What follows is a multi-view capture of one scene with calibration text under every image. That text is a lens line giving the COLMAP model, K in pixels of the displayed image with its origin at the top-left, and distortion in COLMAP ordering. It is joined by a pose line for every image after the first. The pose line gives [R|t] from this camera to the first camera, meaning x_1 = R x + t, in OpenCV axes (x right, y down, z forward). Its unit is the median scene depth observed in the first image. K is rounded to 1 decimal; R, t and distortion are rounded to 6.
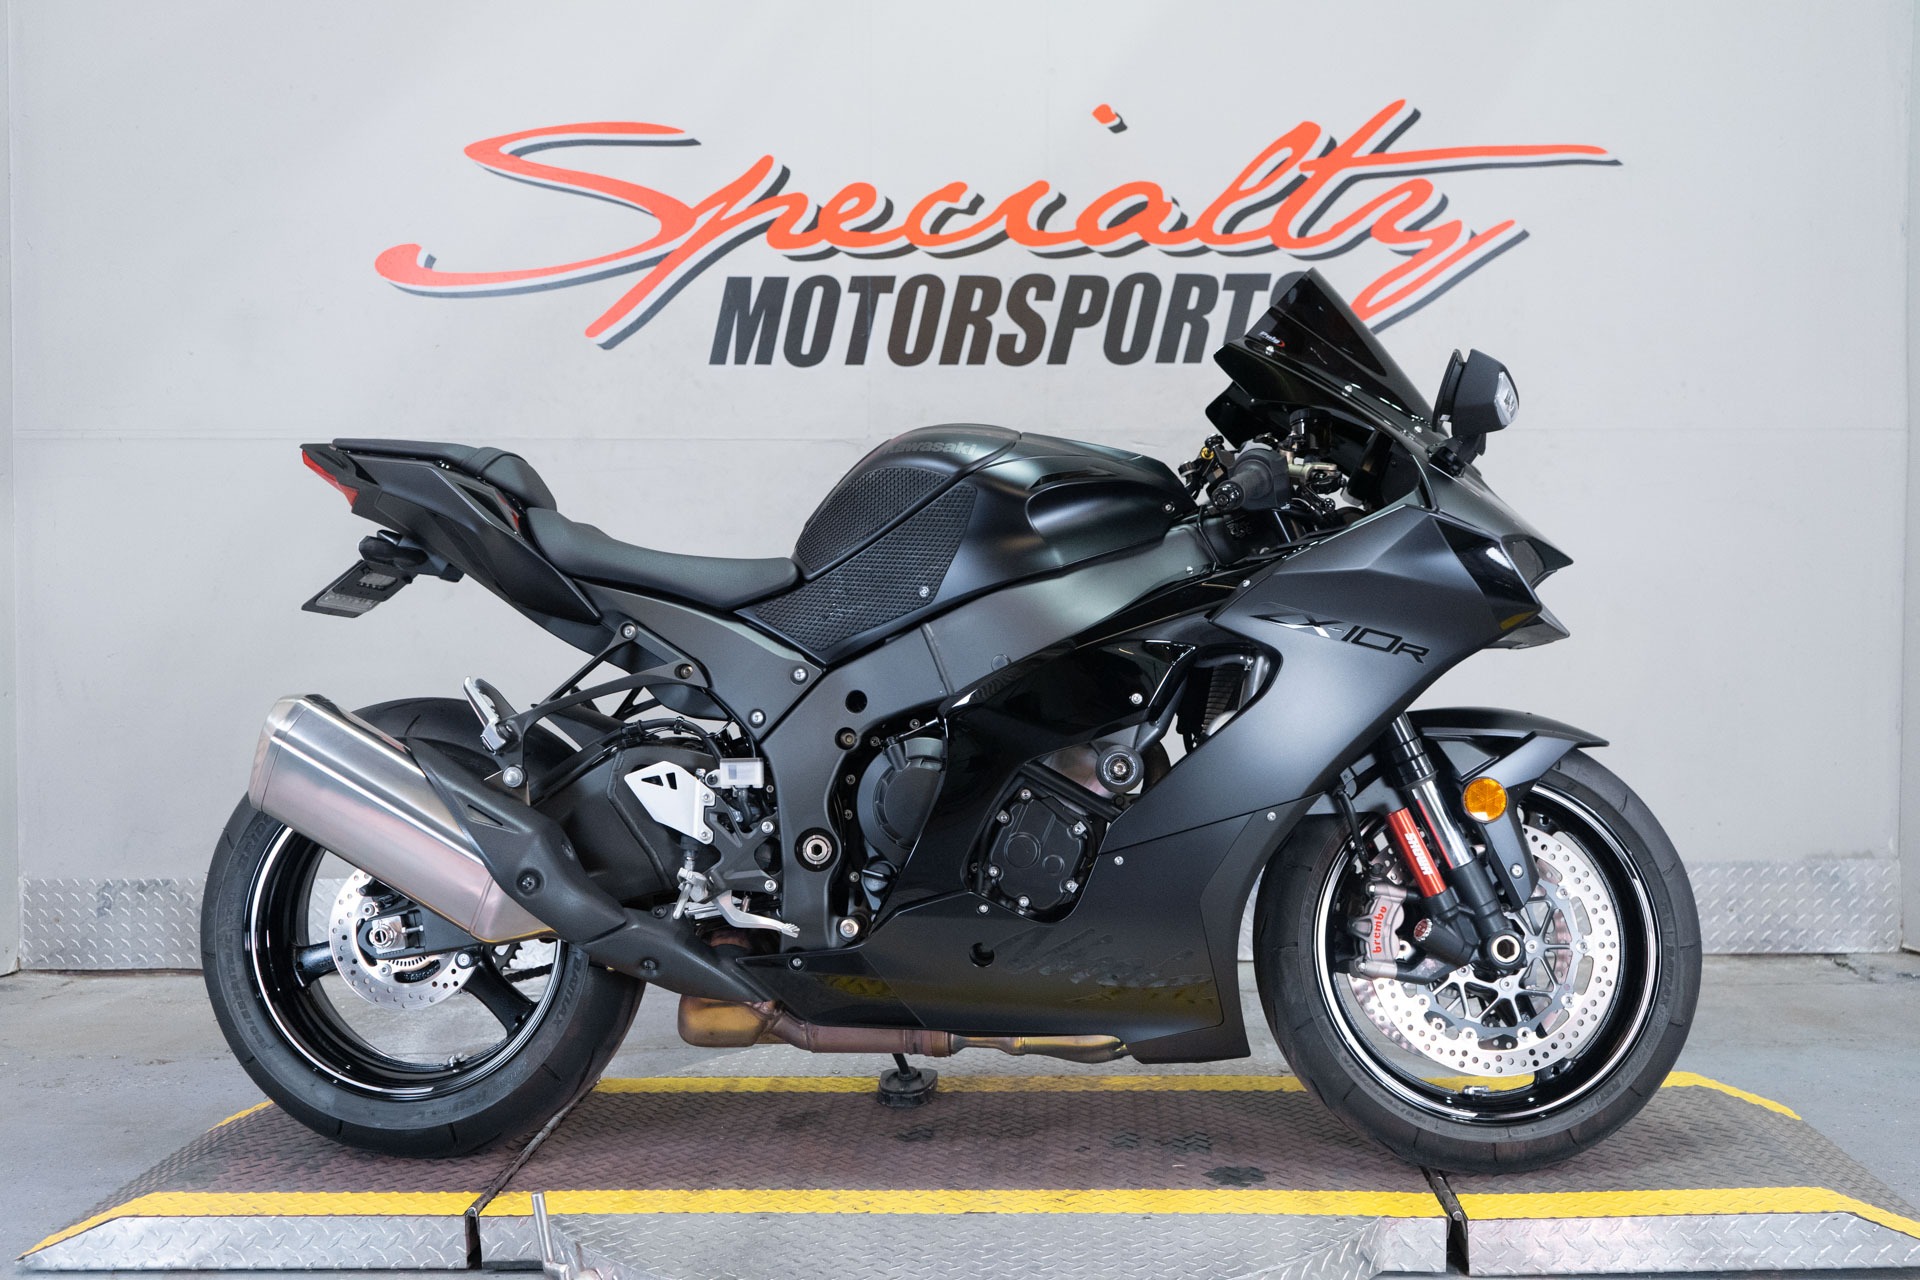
lens RADIAL K [[1907.5, 0, 960.0], [0, 1907.5, 640.0], [0, 0, 1]] dist [-0.005125, 0.002477]
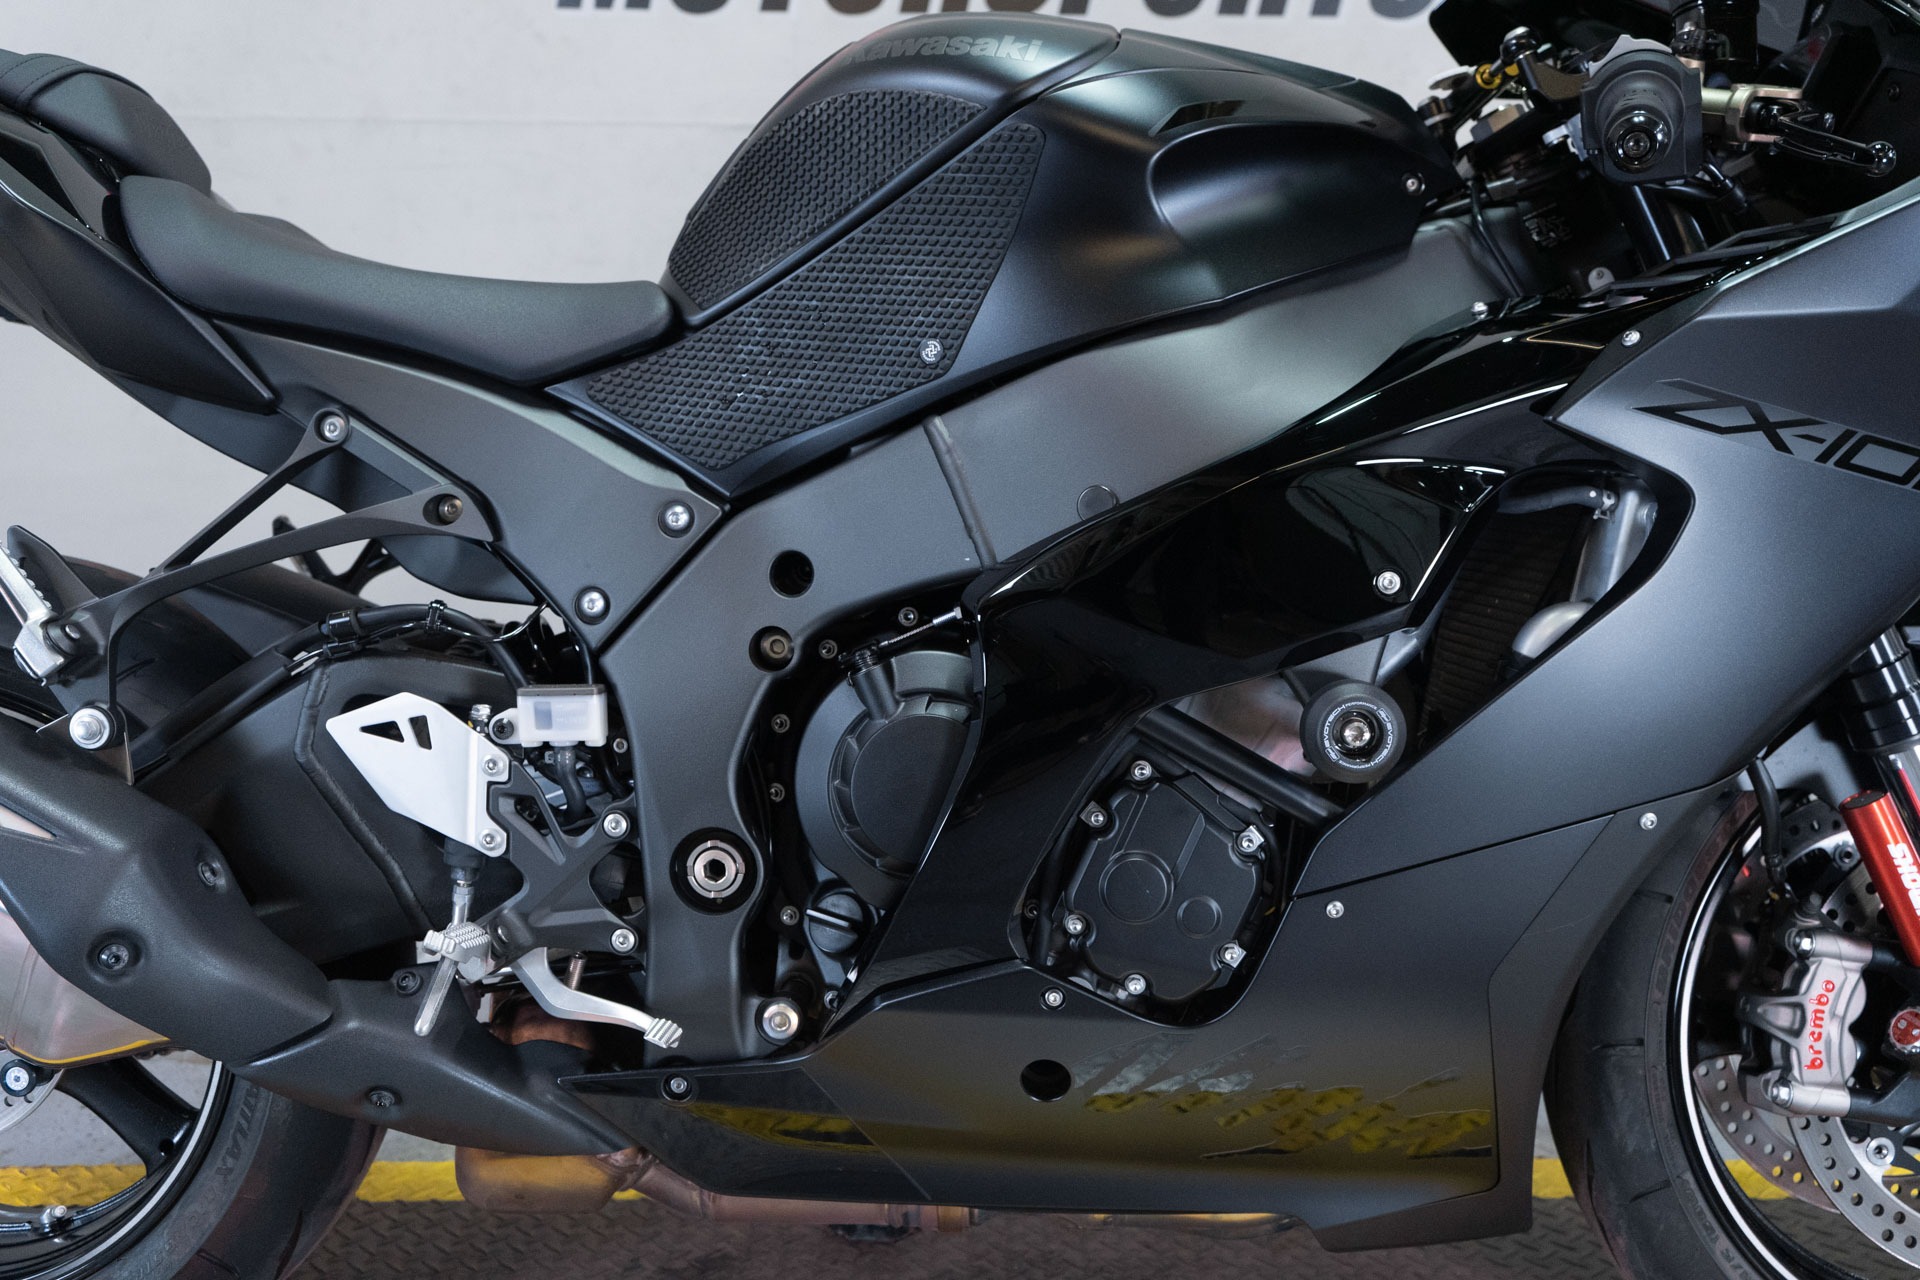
lens RADIAL K [[1958.1, 0, 978.9], [0, 1958.1, 646.8], [0, 0, 1]] dist [-0.008013, -0.016248]
pose [[0.998684, -0.000606, 0.051292, -0.030081], [-0.005731, 0.992352, 0.123308, -0.011307], [-0.050974, -0.123440, 0.991042, 0.462622]]
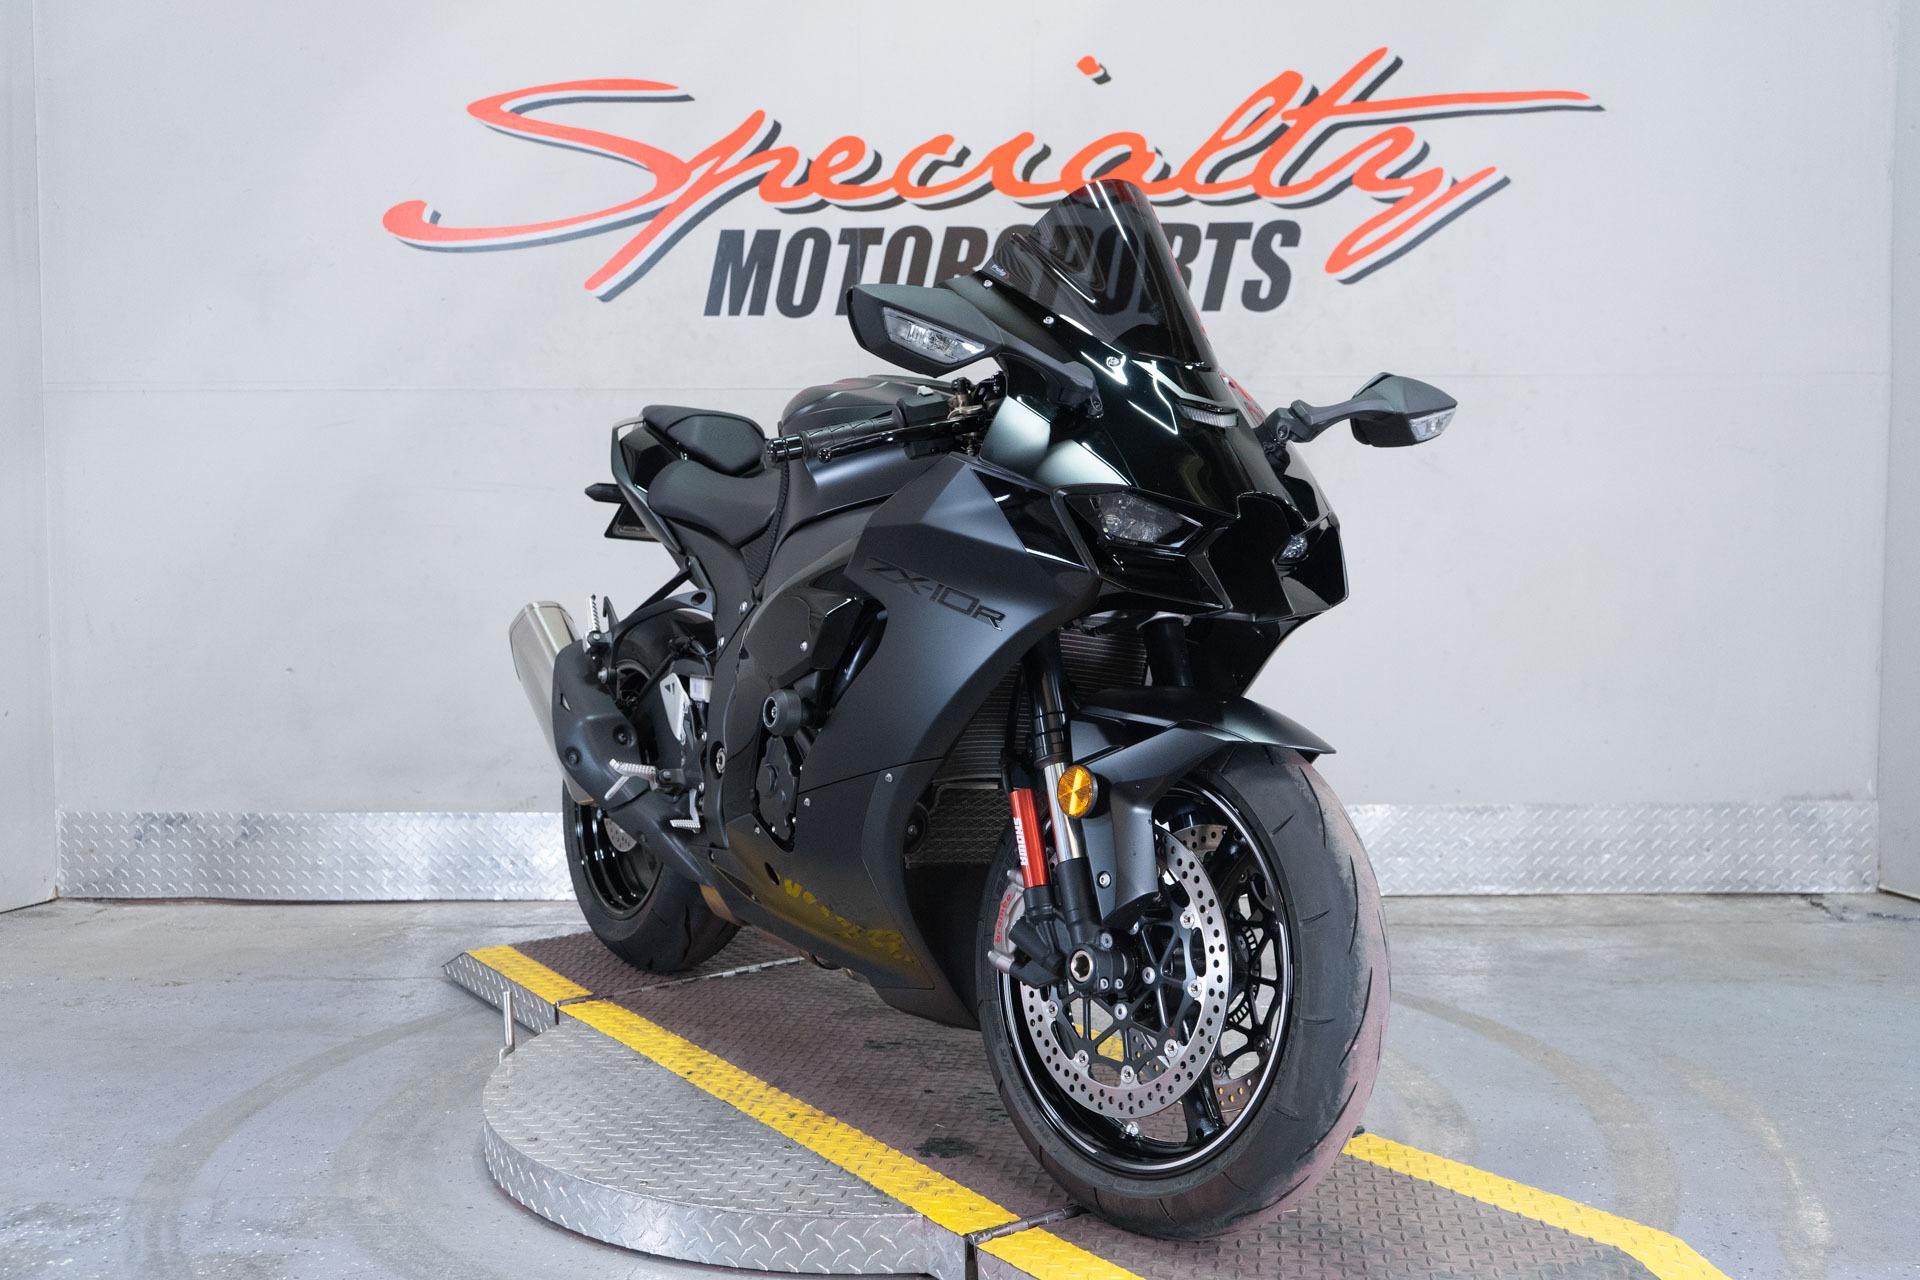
lens RADIAL K [[1907.5, 0, 960.0], [0, 1907.5, 640.0], [0, 0, 1]] dist [-0.005125, 0.002477]
pose [[0.999044, 0.000867, -0.043701, 0.081084], [0.000416, 0.999569, 0.029347, 0.000141], [0.043708, -0.029337, 0.998614, -0.040471]]
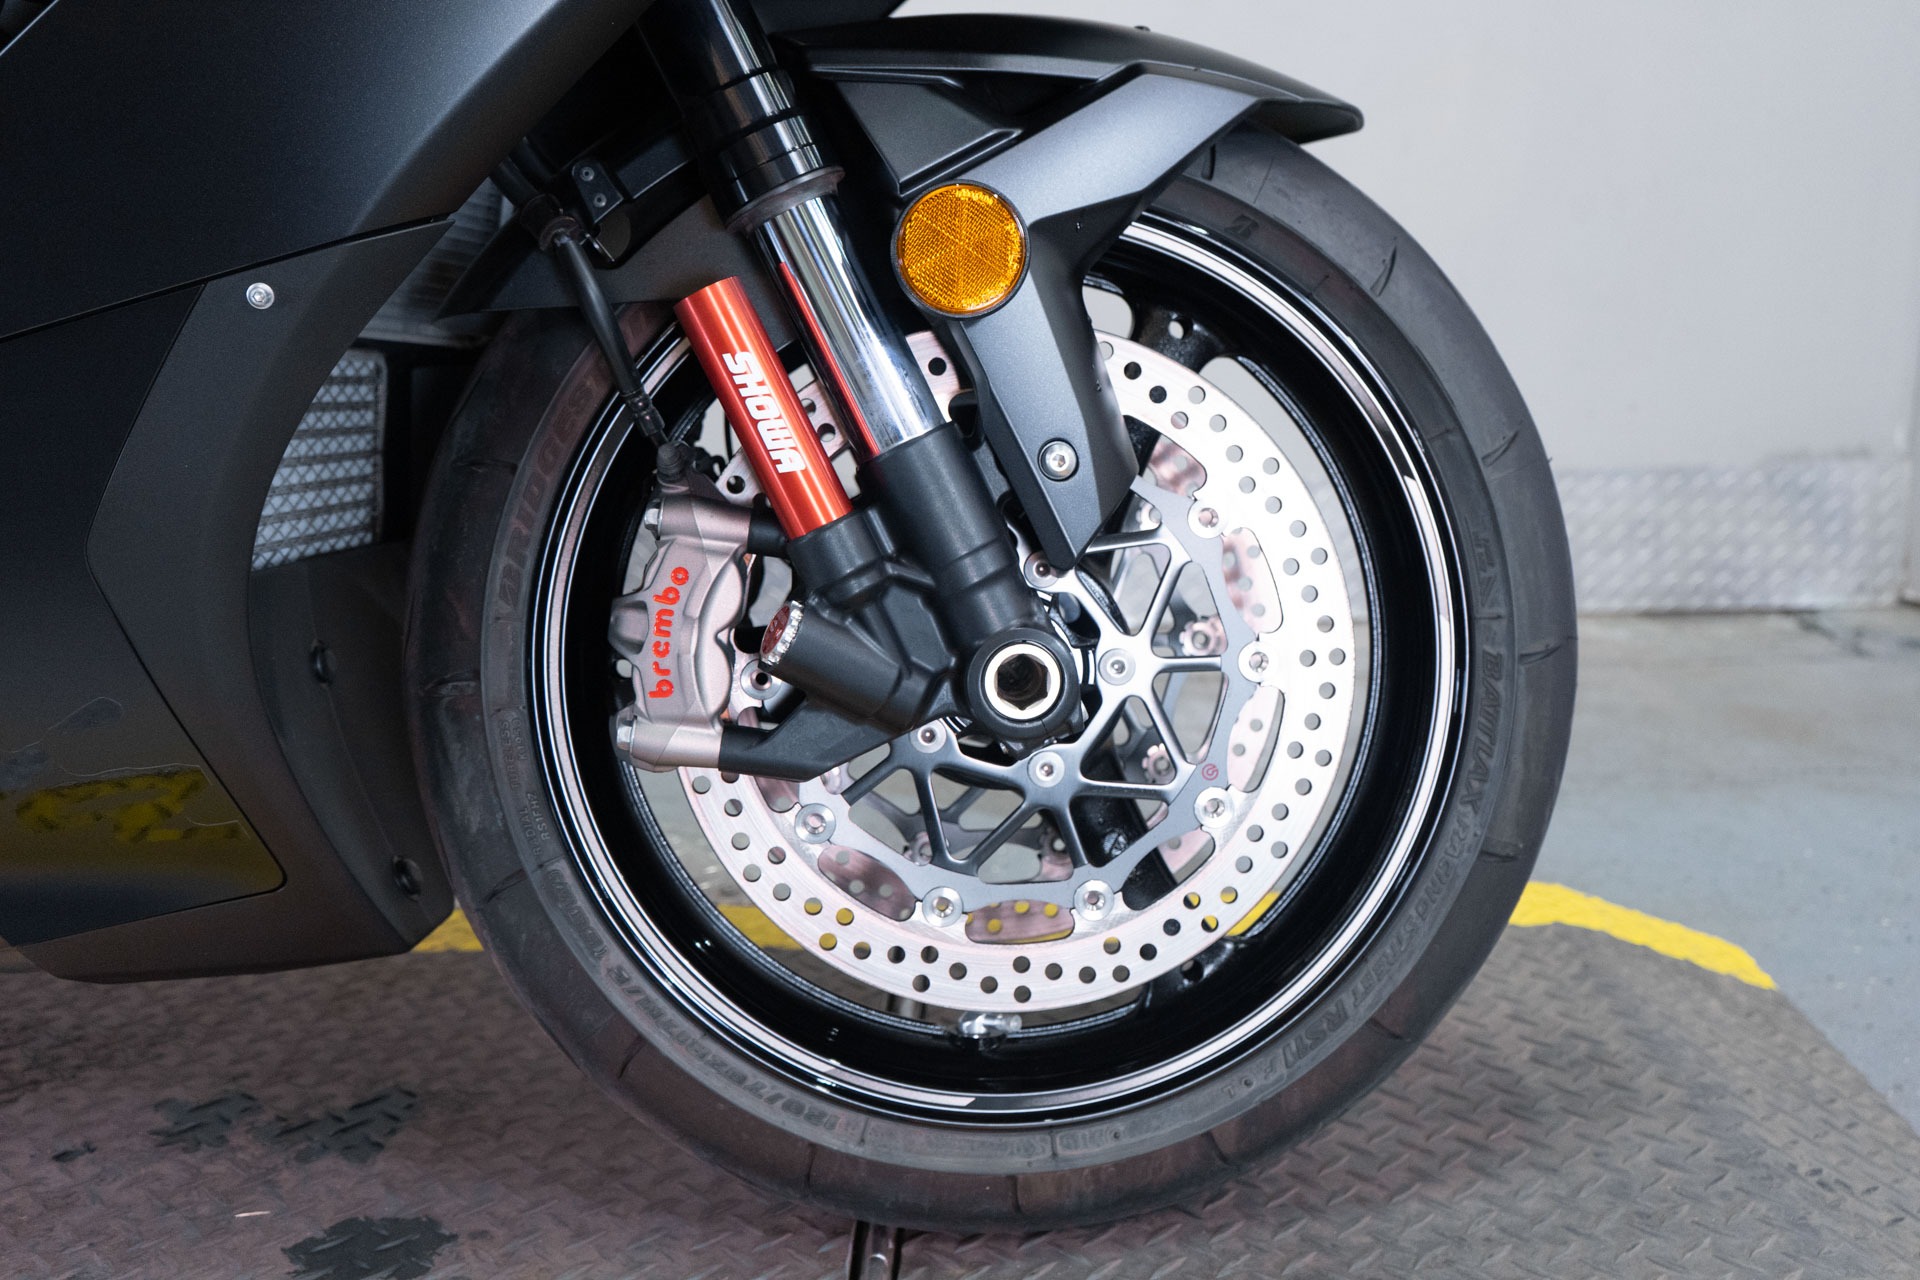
lens RADIAL K [[1918.9, 0, 987.3], [0, 1918.9, 669.2], [0, 0, 1]] dist [-0.000855, -0.002073]
pose [[0.998283, -0.021796, 0.054360, 0.237730], [0.010394, 0.979369, 0.201814, 0.081004], [-0.057637, -0.200902, 0.977914, 0.598235]]
